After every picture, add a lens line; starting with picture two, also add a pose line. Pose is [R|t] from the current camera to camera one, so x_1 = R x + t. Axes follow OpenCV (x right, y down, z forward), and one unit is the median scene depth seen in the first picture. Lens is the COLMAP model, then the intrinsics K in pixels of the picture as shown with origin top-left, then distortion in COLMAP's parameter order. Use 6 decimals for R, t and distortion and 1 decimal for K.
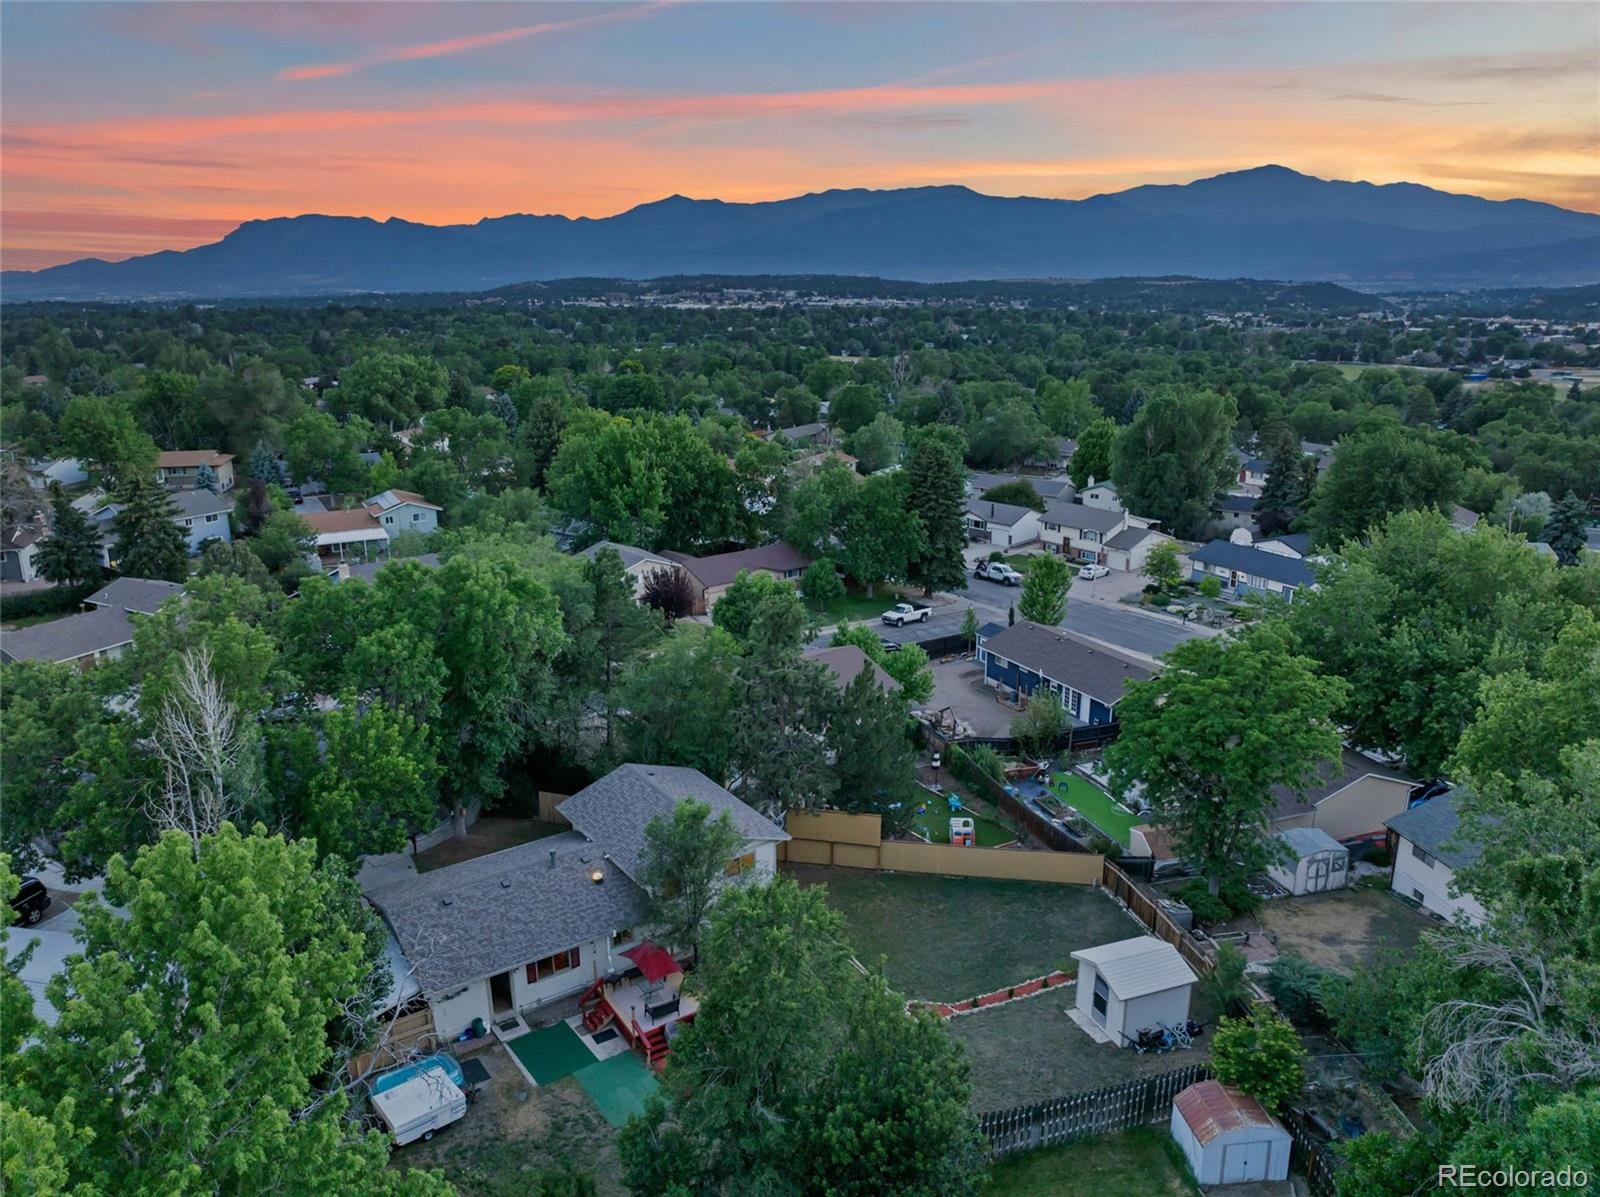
lens RADIAL K [[1126.8, 0, 830.6], [0, 1126.8, 593.8], [0, 0, 1]] dist [-0.035193, -0.007996]
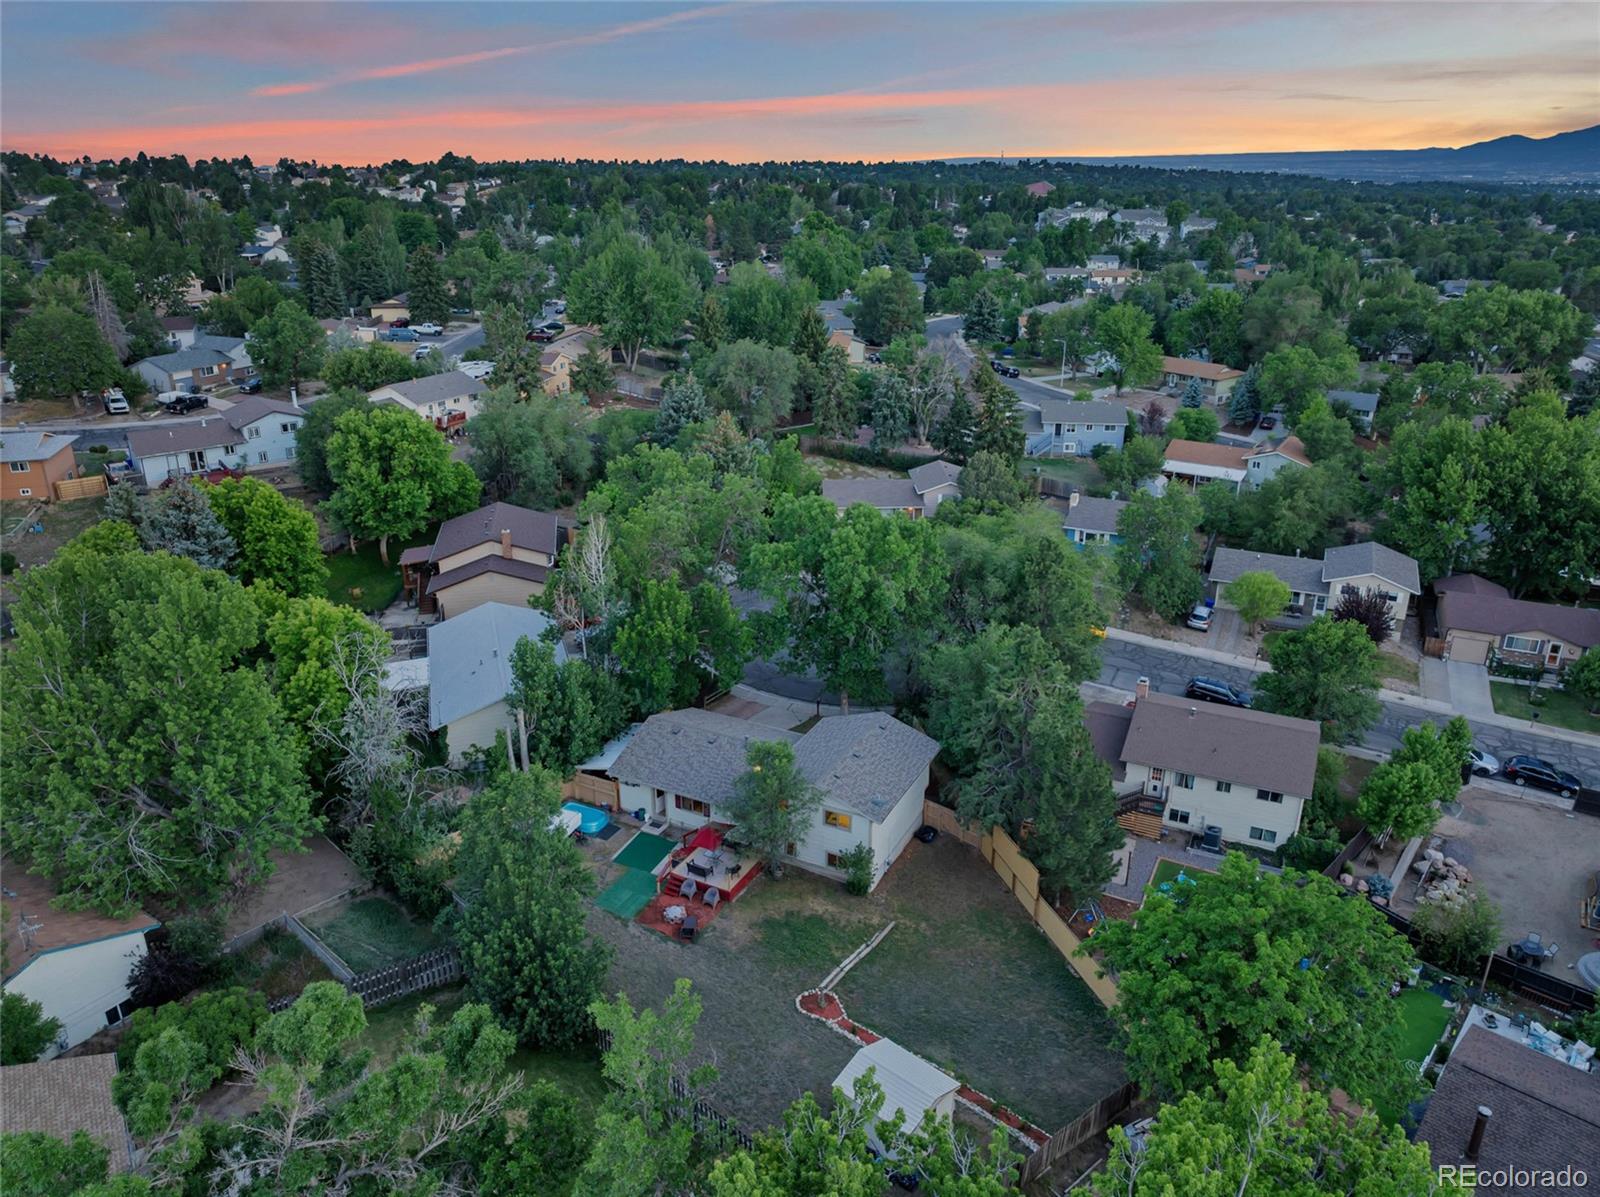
lens RADIAL K [[1128.5, 0, 800.0], [0, 1128.5, 598.5], [0, 0, 1]] dist [-0.033861, -0.006109]
pose [[0.454057, 0.324048, -0.829955, 0.346029], [-0.239349, 0.941637, 0.236709, -0.105659], [0.858222, 0.091169, 0.505117, 0.151876]]
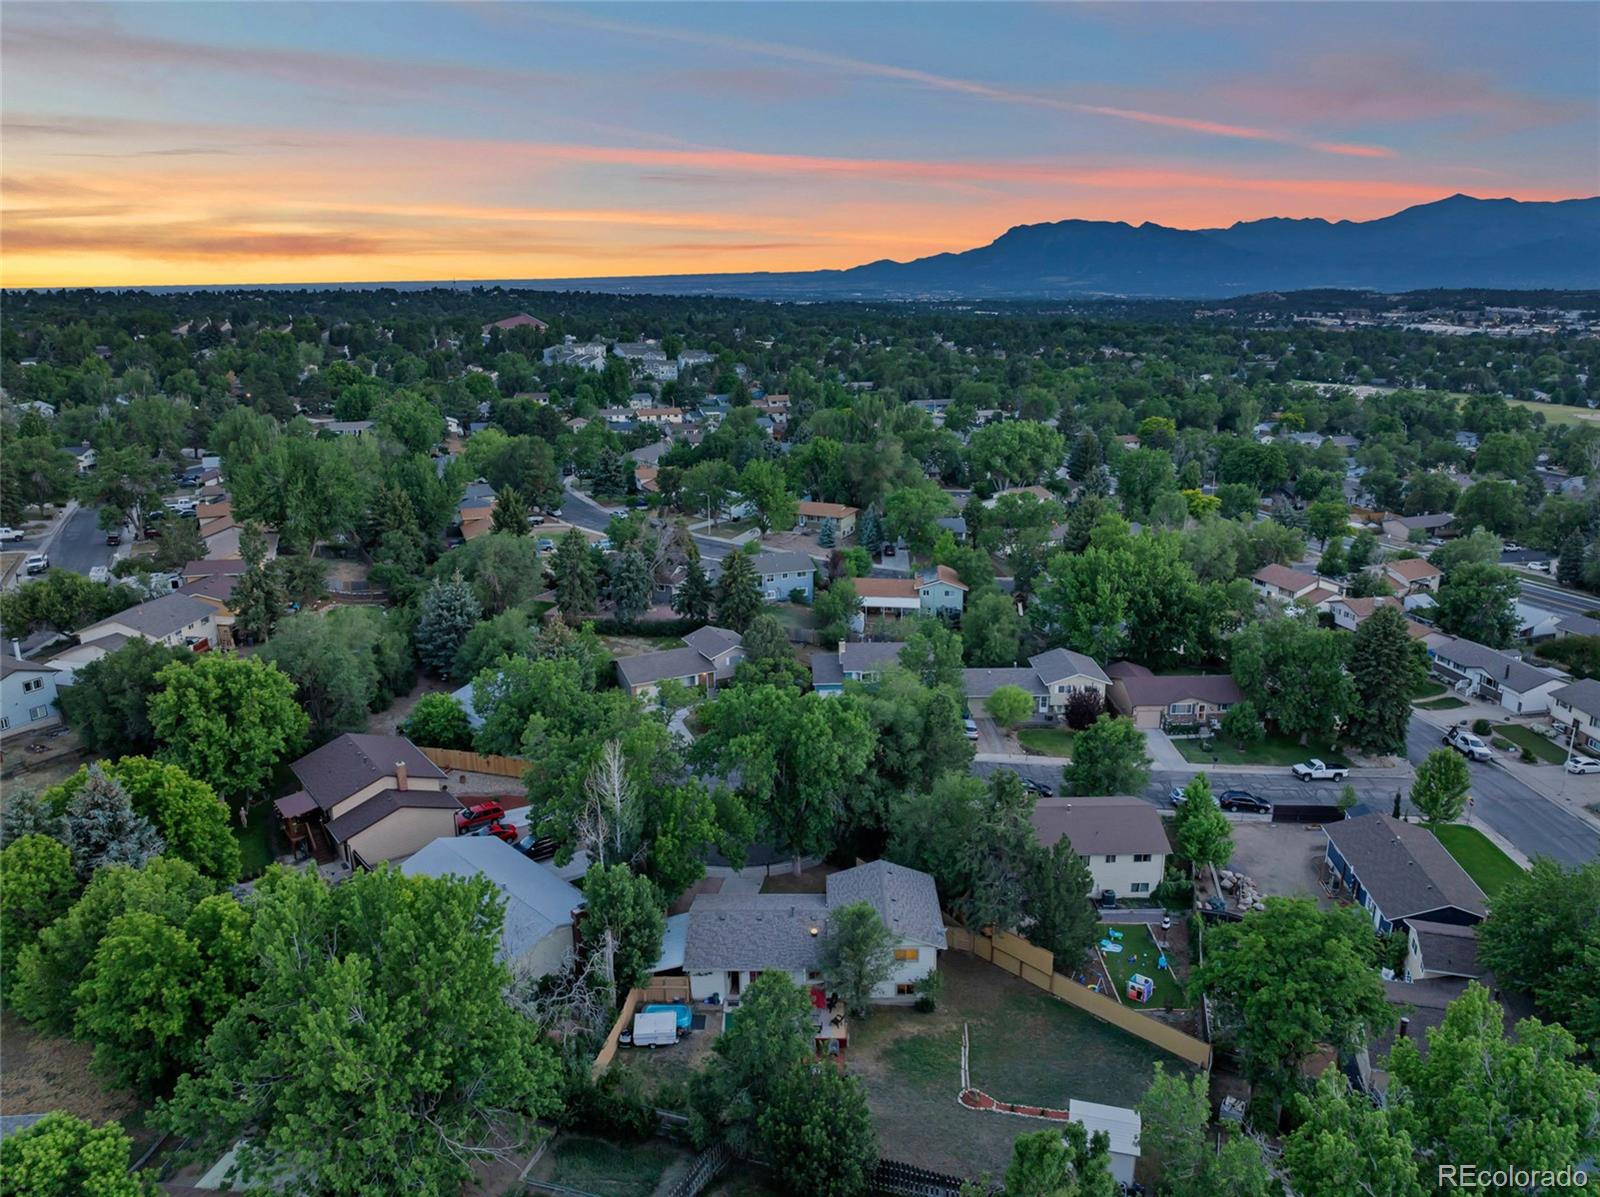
lens RADIAL K [[1126.8, 0, 830.6], [0, 1126.8, 593.8], [0, 0, 1]] dist [-0.035193, -0.007996]
pose [[0.817792, 0.157792, -0.553459, 0.243286], [-0.162208, 0.985888, 0.041400, -0.112057], [0.552181, 0.055919, 0.831847, -0.119874]]
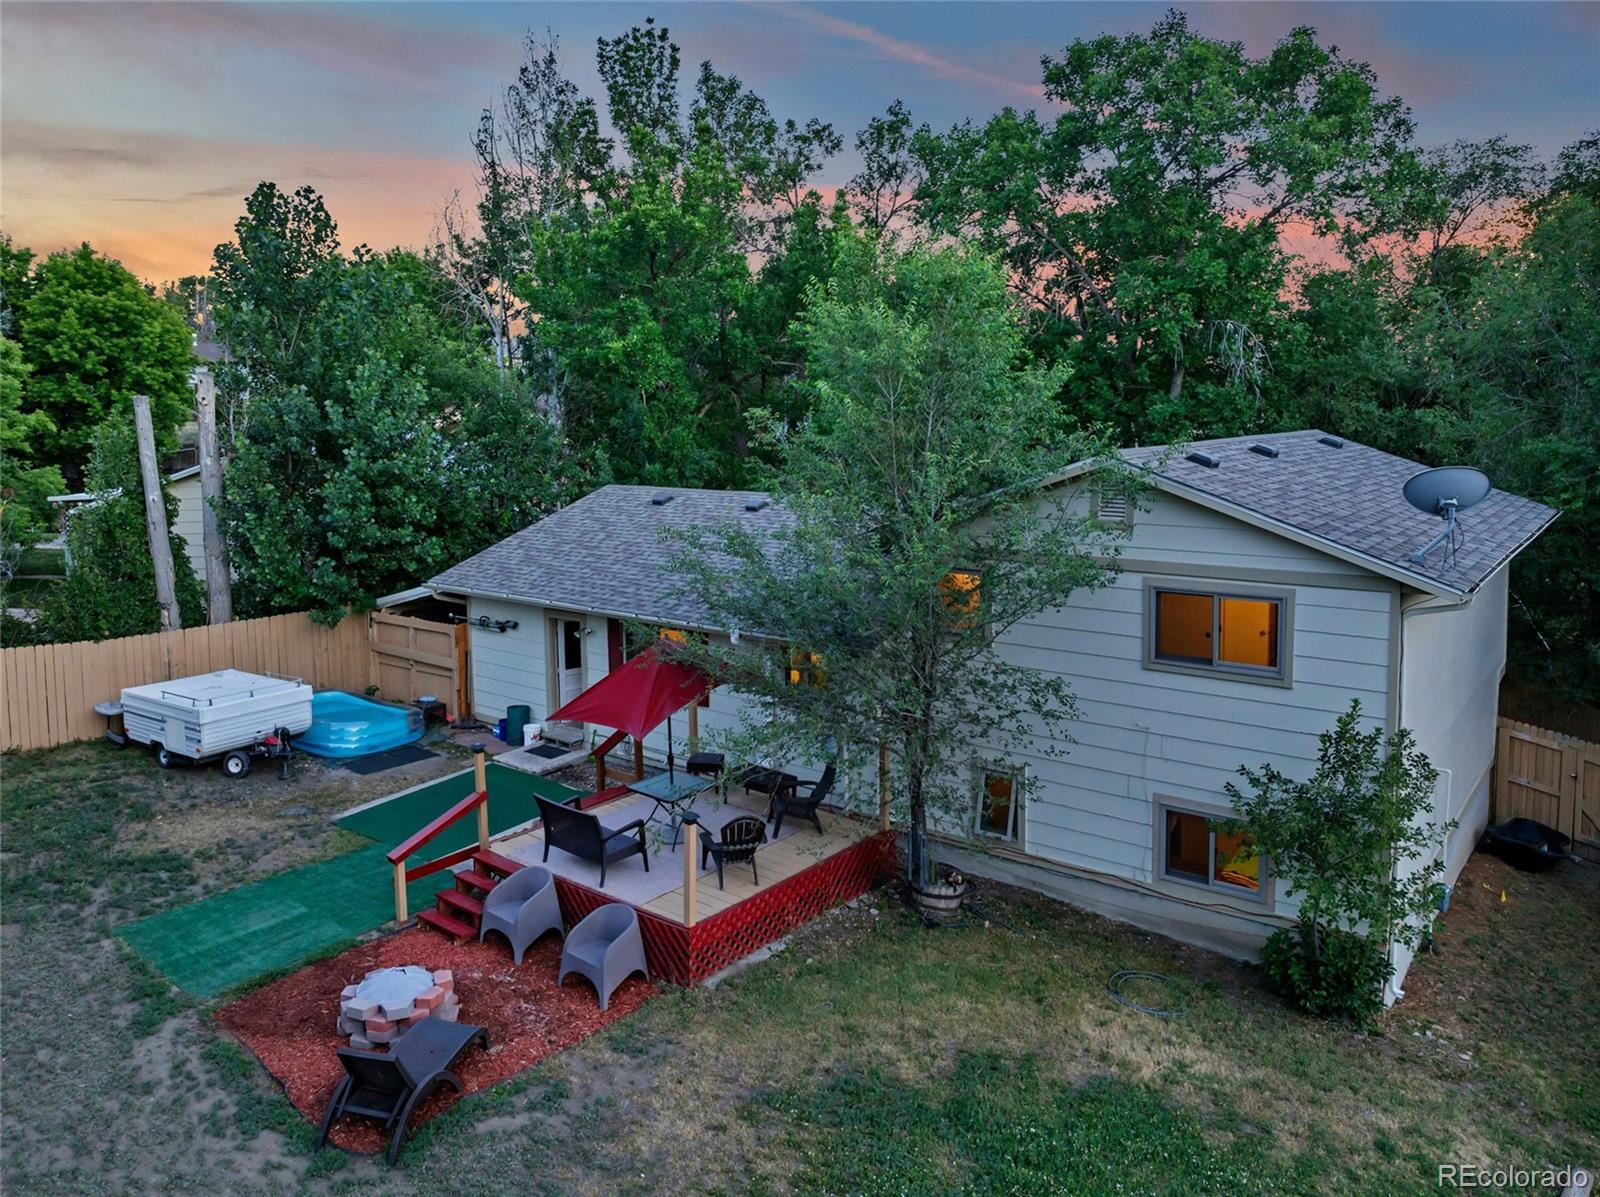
lens RADIAL K [[1155.0, 0, 803.4], [0, 1155.0, 521.1], [0, 0, 1]] dist [-0.036851, -0.003226]
pose [[0.268699, 0.092845, -0.958739, 0.060533], [-0.243527, 0.969555, 0.025641, 0.100497], [0.931931, 0.226589, 0.283129, 0.360129]]
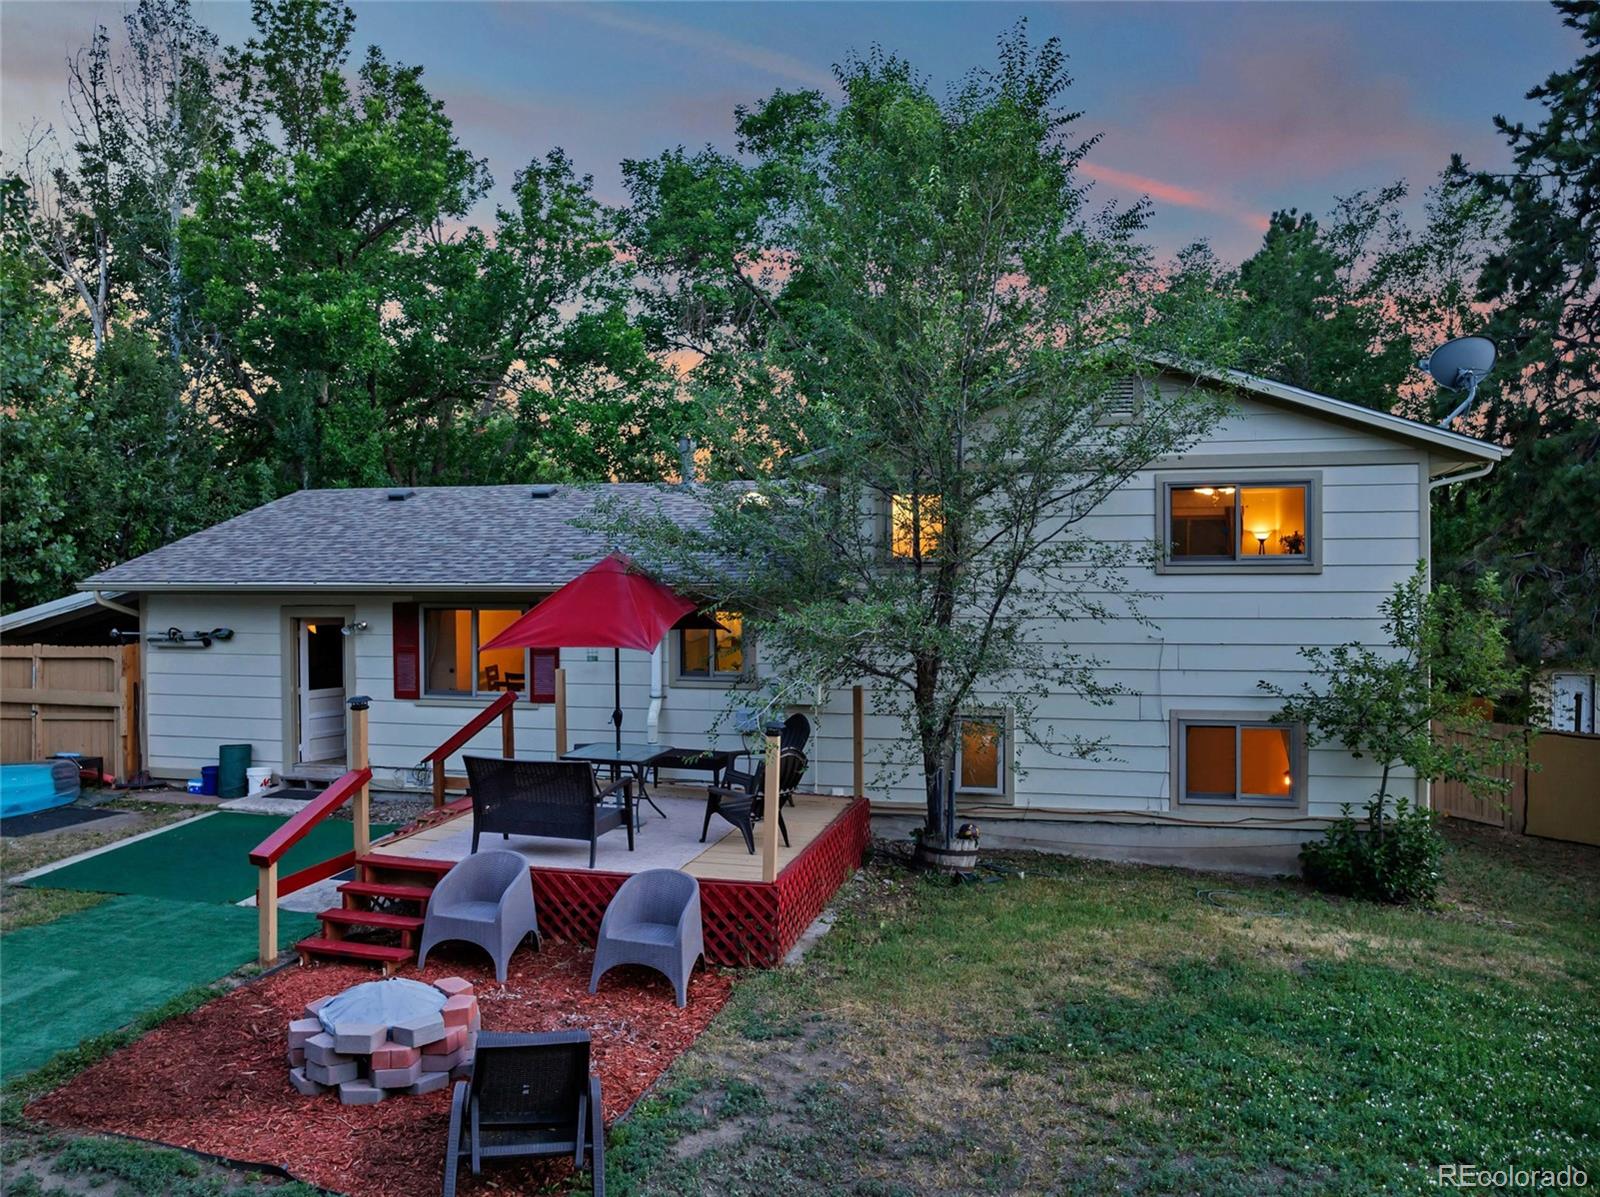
lens RADIAL K [[1152.4, 0, 800.0], [0, 1152.4, 598.5], [0, 0, 1]] dist [-0.046800, 0.002253]
pose [[0.654501, 0.012265, -0.755961, 0.019418], [-0.199156, 0.967353, -0.156732, 0.135028], [0.729359, 0.253136, 0.635576, 0.336568]]
